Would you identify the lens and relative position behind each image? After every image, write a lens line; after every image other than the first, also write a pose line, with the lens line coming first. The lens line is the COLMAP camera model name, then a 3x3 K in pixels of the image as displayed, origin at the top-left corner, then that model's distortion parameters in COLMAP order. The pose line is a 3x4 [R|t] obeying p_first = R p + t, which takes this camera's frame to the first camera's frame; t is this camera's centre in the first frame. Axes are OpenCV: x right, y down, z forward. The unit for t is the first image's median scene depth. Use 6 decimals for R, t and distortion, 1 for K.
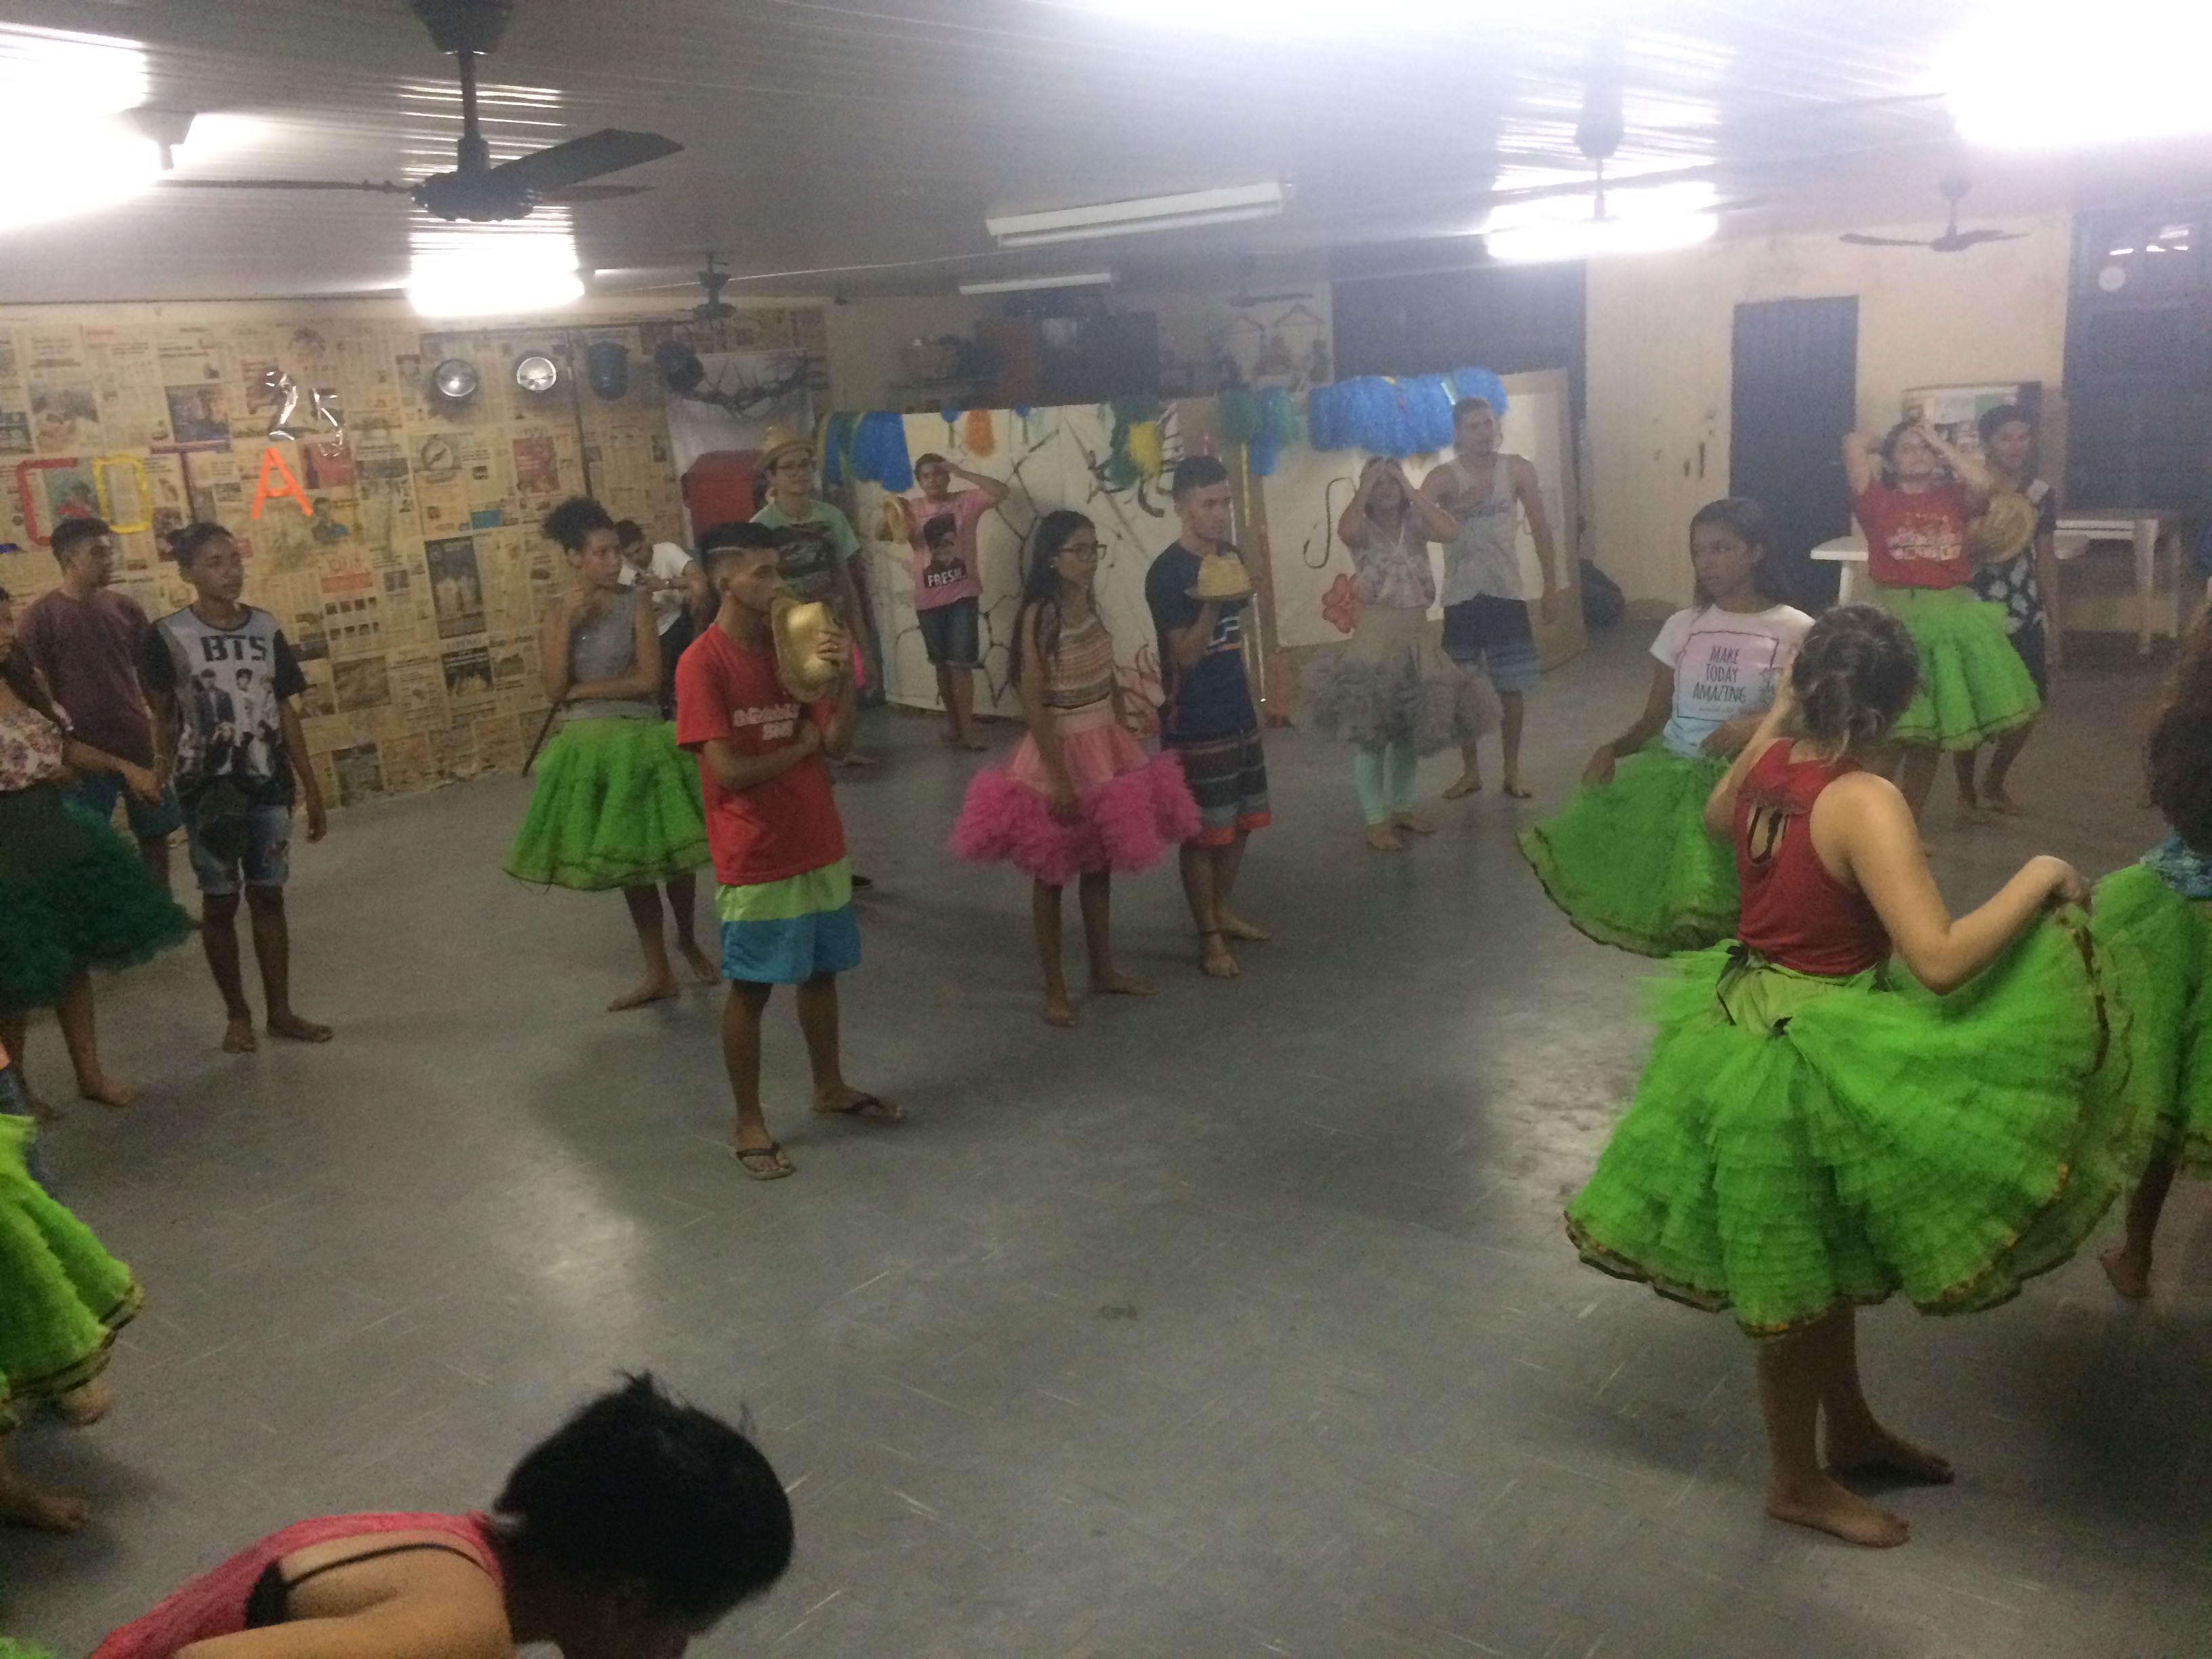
lens RADIAL K [[1883.9, 0, 1106.0], [0, 1883.9, 829.5], [0, 0, 1]] dist [0.086828, -0.130182]
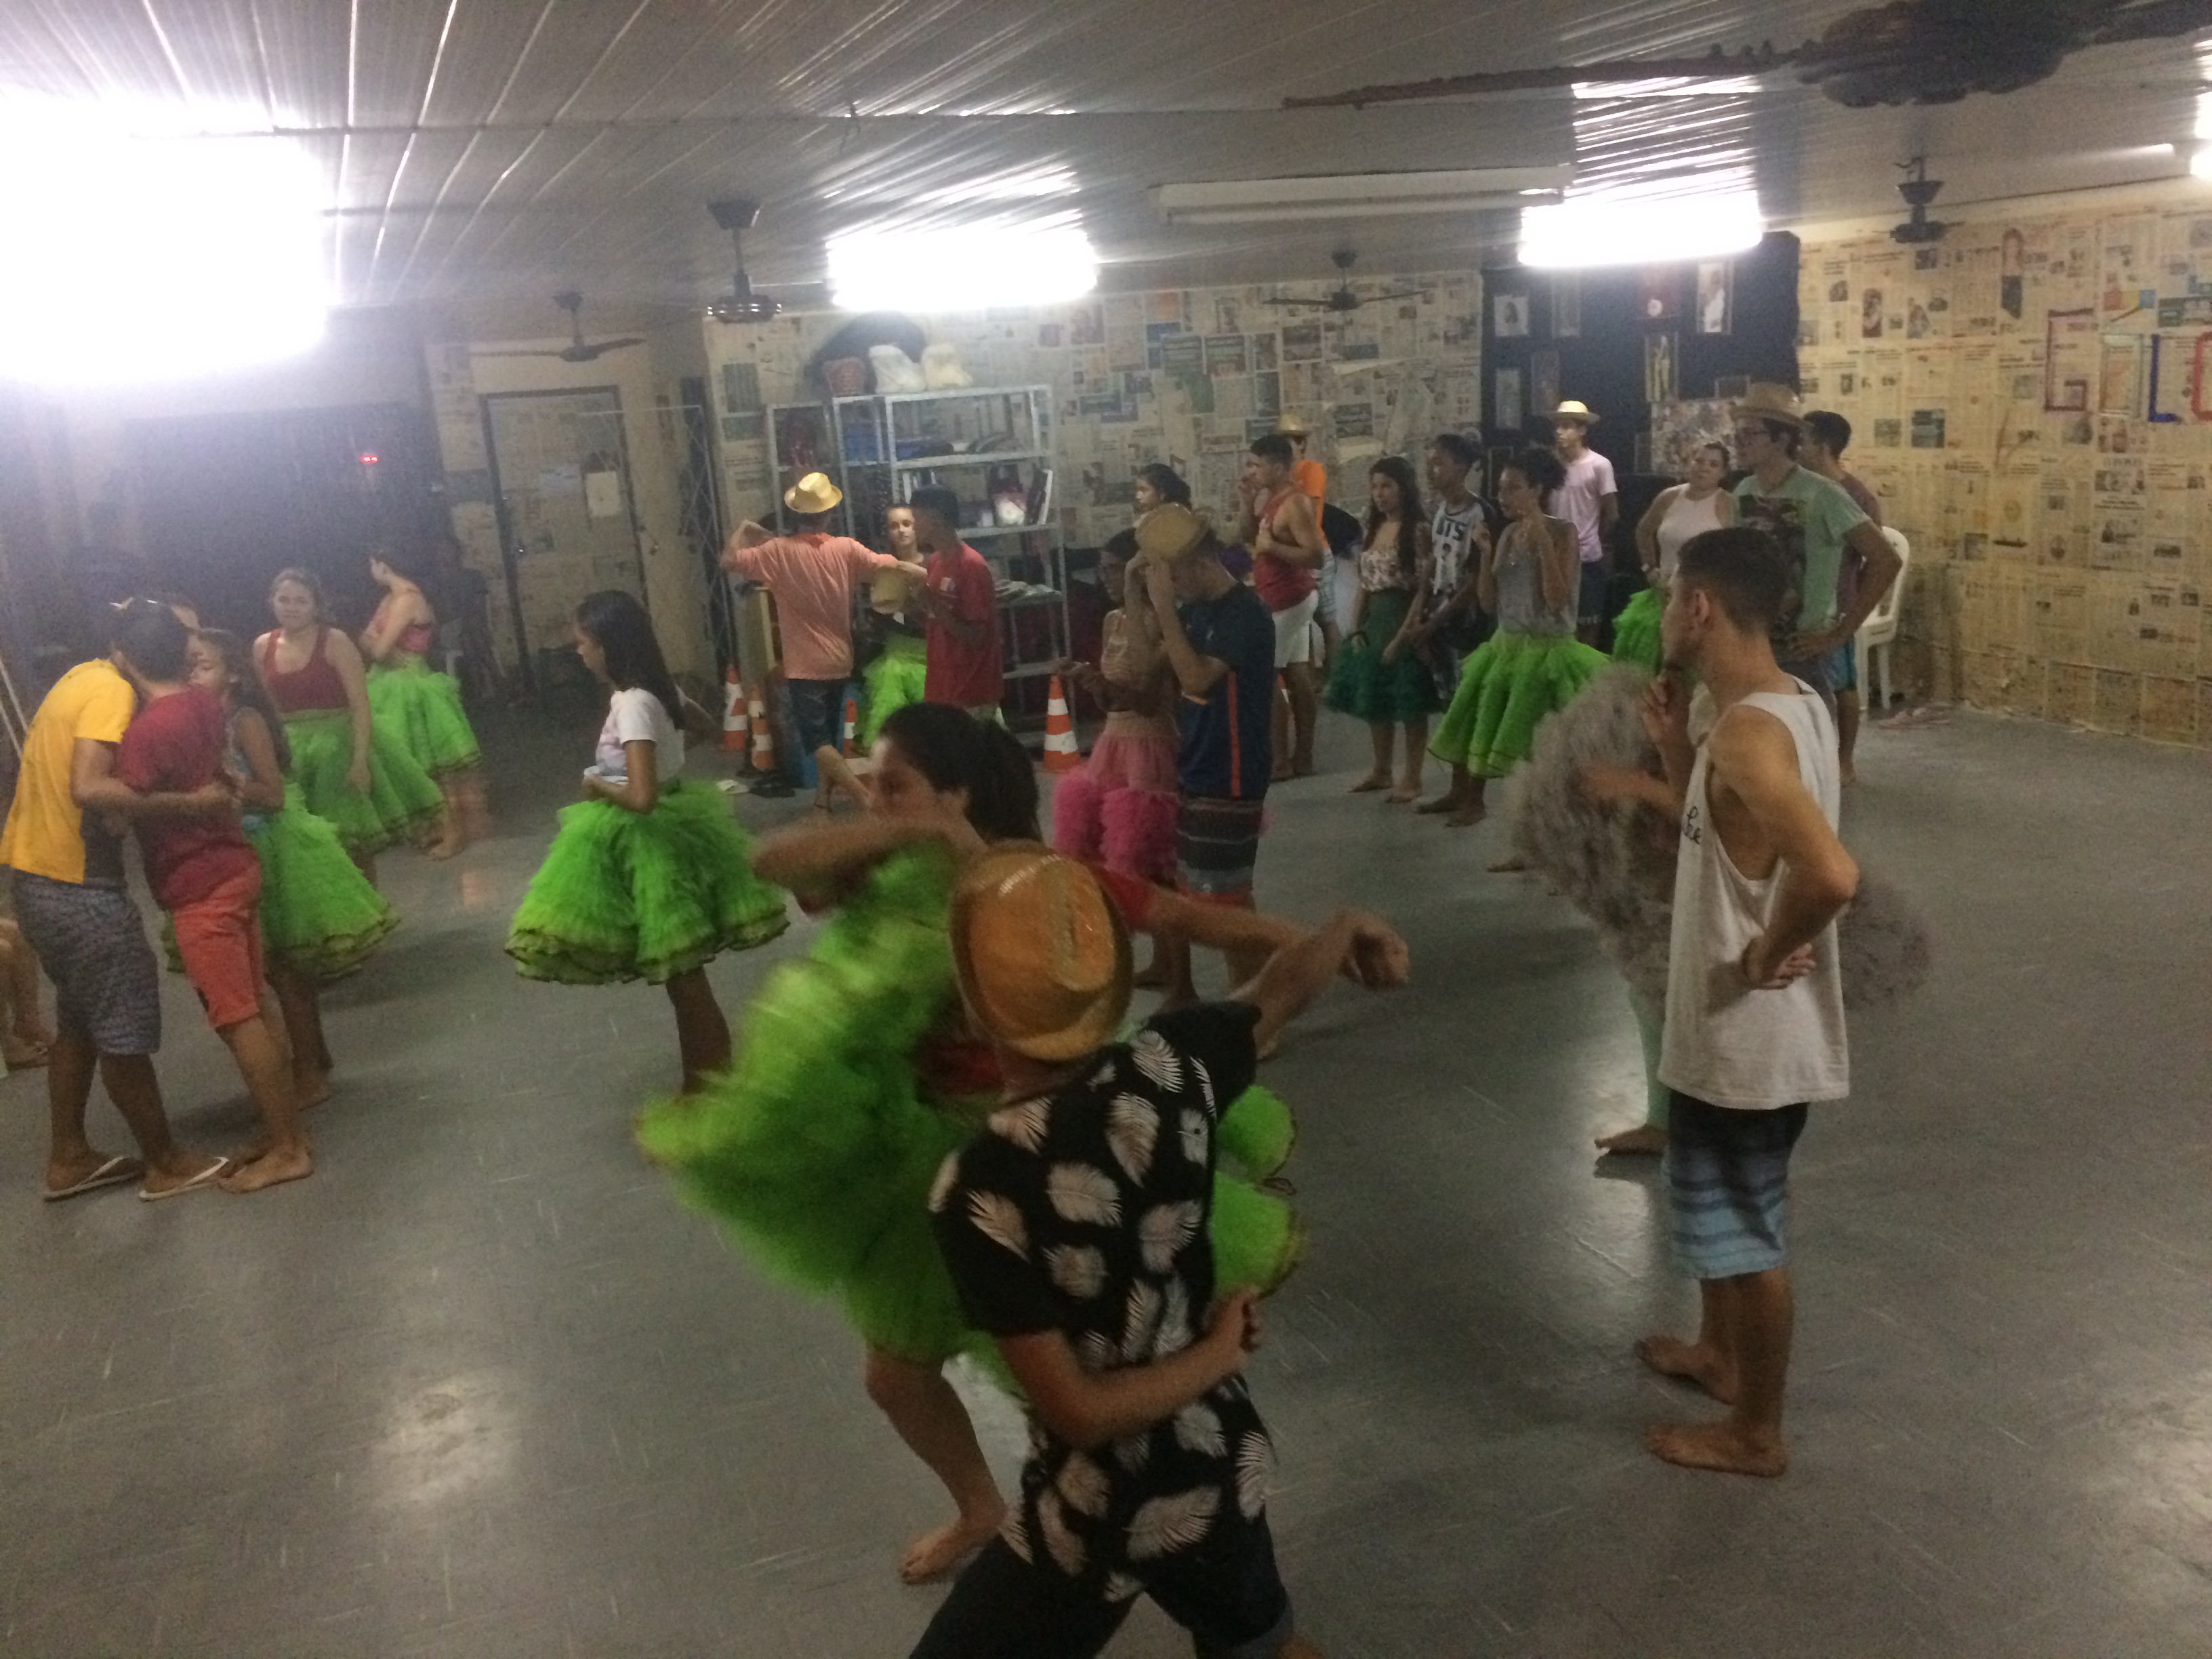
lens RADIAL K [[1876.1, 0, 1106.0], [0, 1876.1, 829.5], [0, 0, 1]] dist [0.081026, -0.142127]
pose [[-0.505800, 0.302455, -0.807891, 0.541837], [-0.101475, 0.909158, 0.403898, -0.272766], [0.856662, 0.286273, -0.429161, 0.924600]]
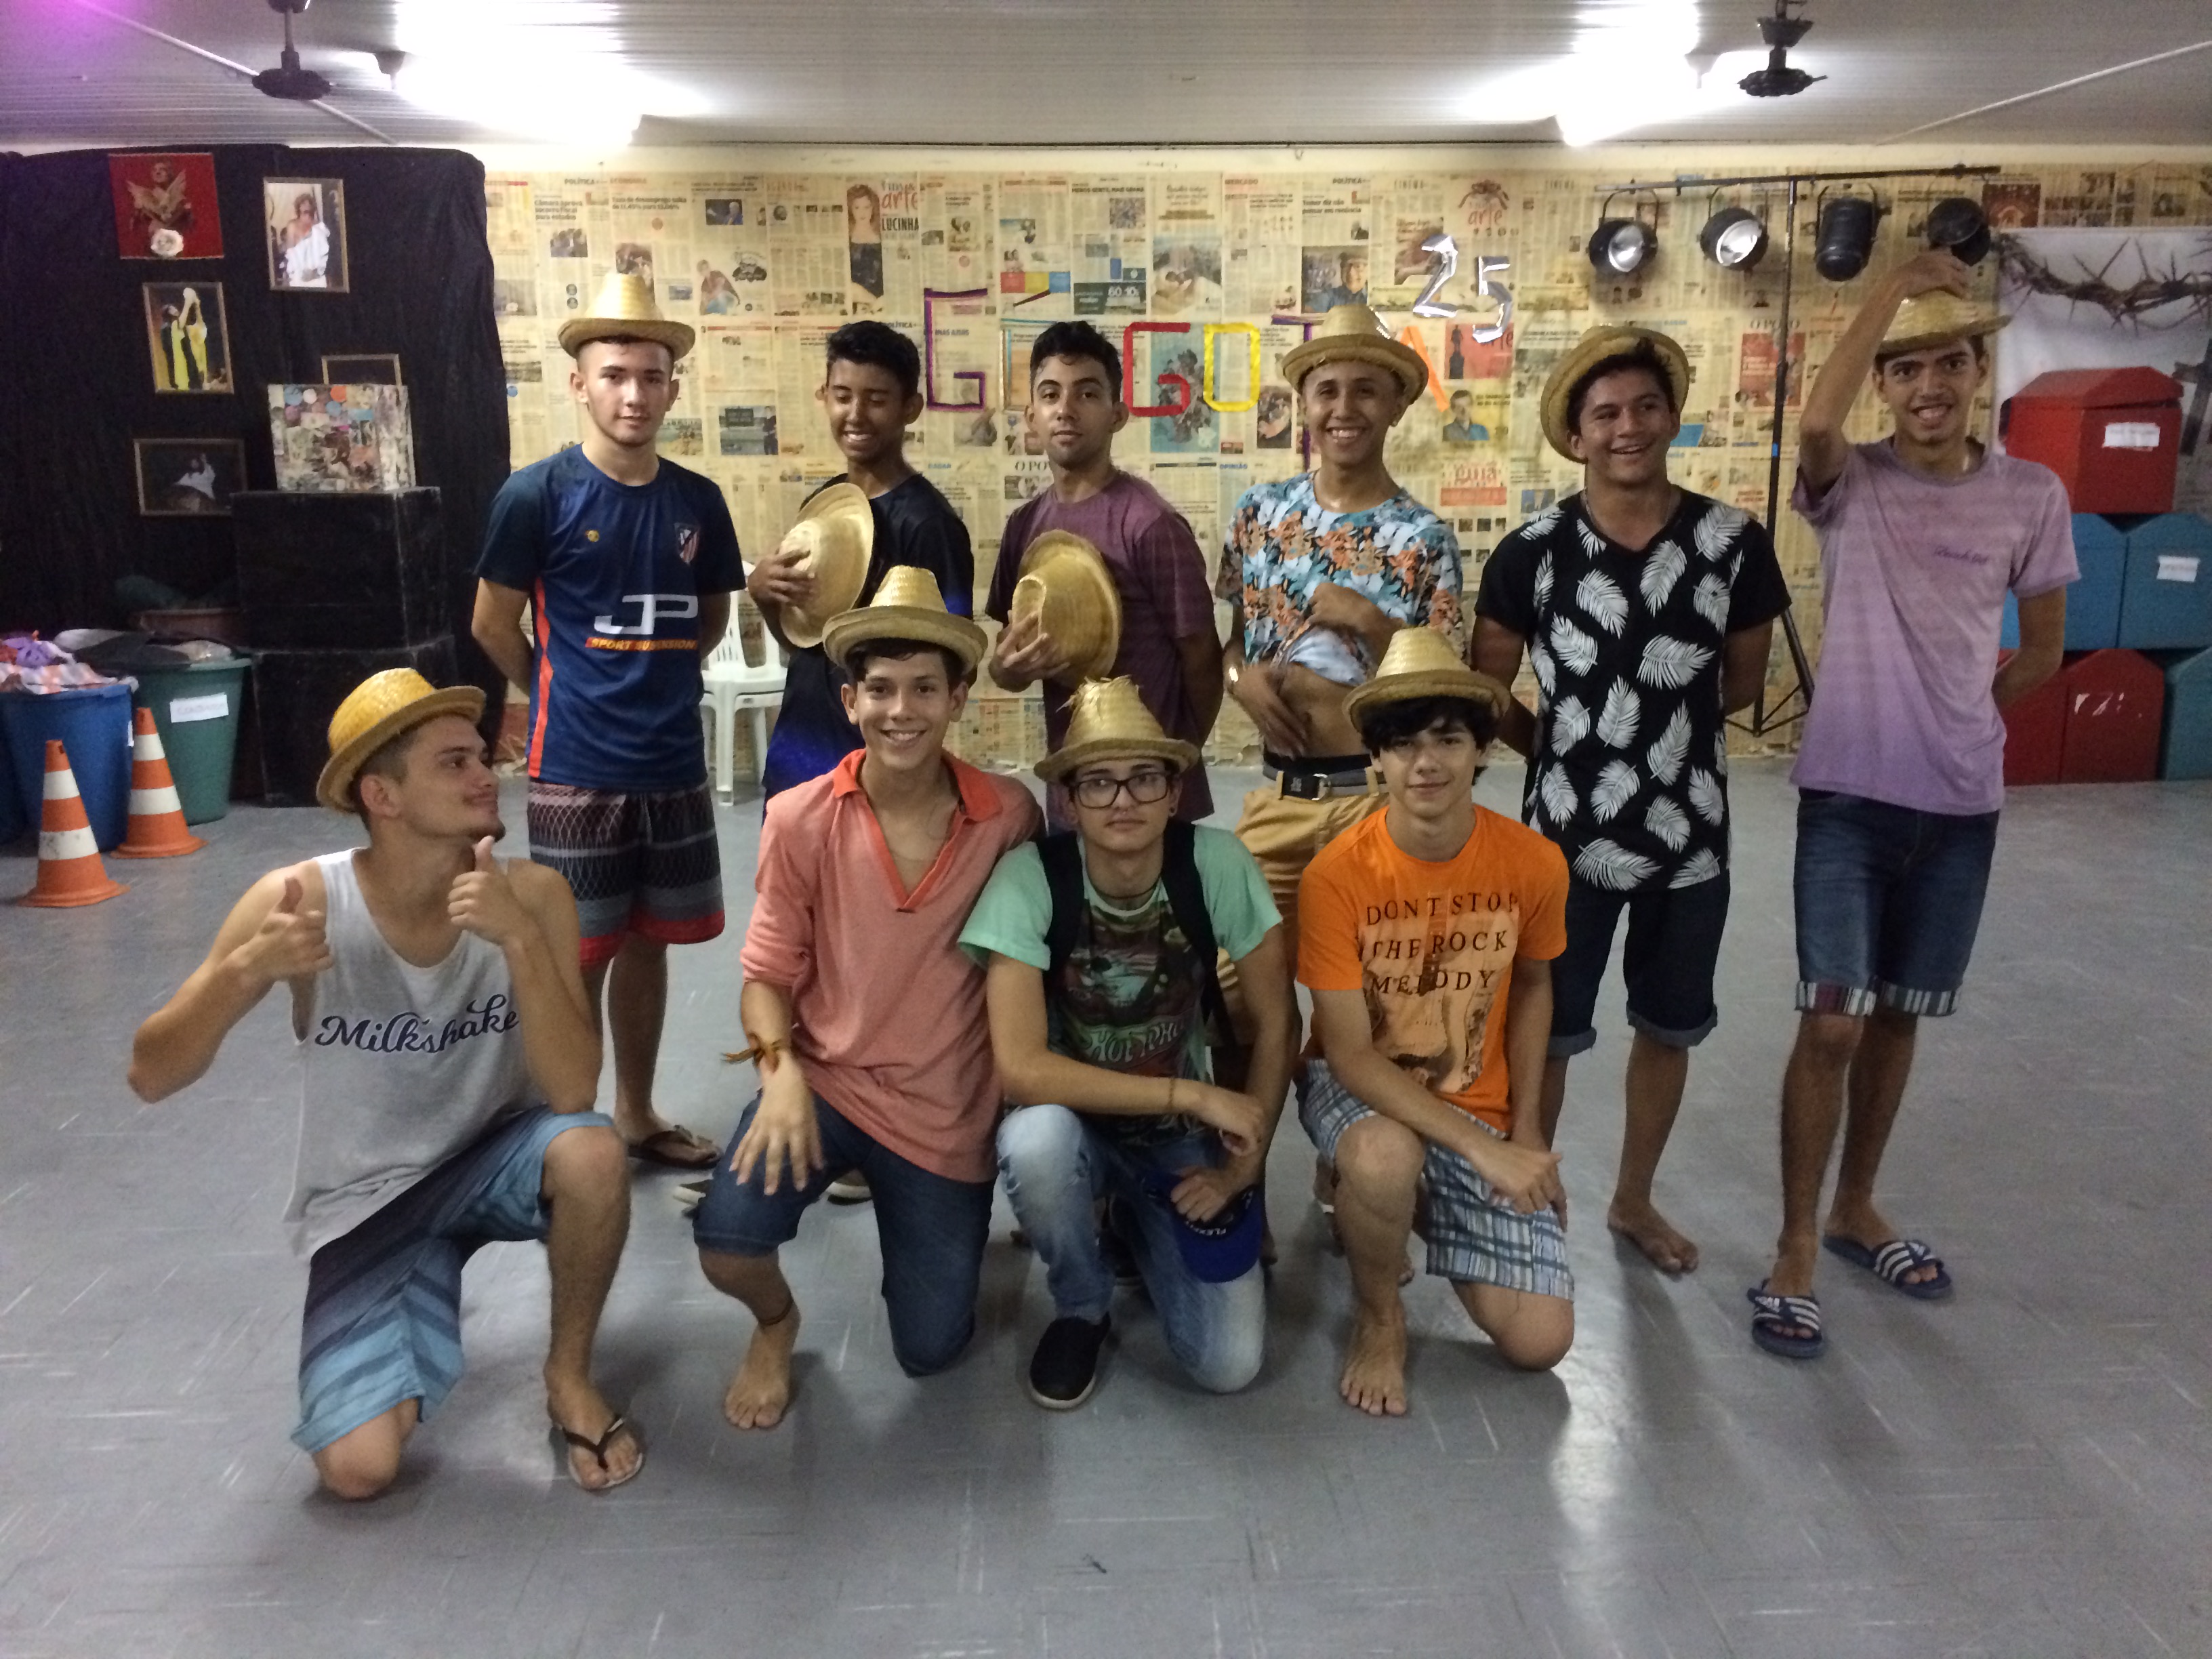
lens RADIAL K [[1883.9, 0, 1106.0], [0, 1883.9, 829.5], [0, 0, 1]] dist [0.086828, -0.130182]
pose [[0.649485, 0.223689, -0.726727, 0.134011], [-0.213784, 0.970916, 0.107789, -0.046197], [0.729702, 0.085355, 0.678417, 0.357240]]
